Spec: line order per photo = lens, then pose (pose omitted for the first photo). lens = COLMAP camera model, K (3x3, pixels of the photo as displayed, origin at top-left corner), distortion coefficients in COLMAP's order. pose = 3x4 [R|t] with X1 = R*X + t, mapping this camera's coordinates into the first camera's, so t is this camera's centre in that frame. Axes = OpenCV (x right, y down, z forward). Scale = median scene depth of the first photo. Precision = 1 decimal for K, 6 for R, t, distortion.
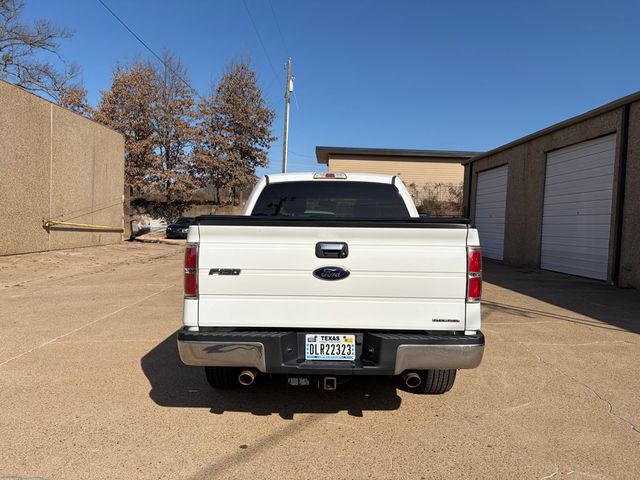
lens RADIAL K [[480.1, 0, 320.0], [0, 480.1, 240.0], [0, 0, 1]] dist [0.055816, -0.076918]
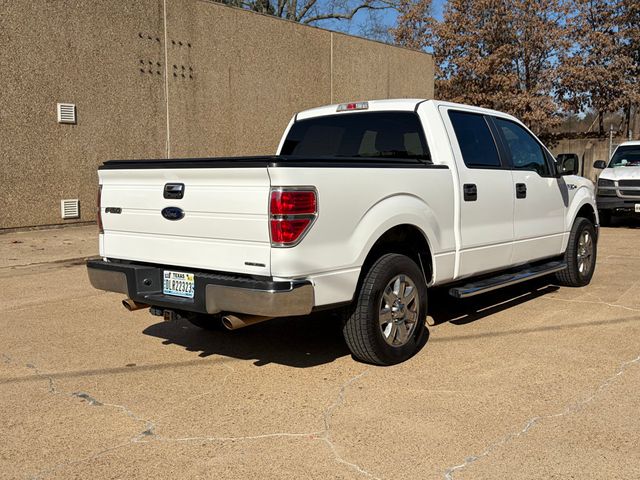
lens RADIAL K [[683.0, 0, 320.0], [0, 683.0, 240.0], [0, 0, 1]] dist [0.073202, -0.179690]
pose [[0.784793, 0.039171, -0.618519, 0.705690], [0.004298, 0.997633, 0.068634, 0.015668], [0.619743, -0.056522, 0.782766, 0.016853]]
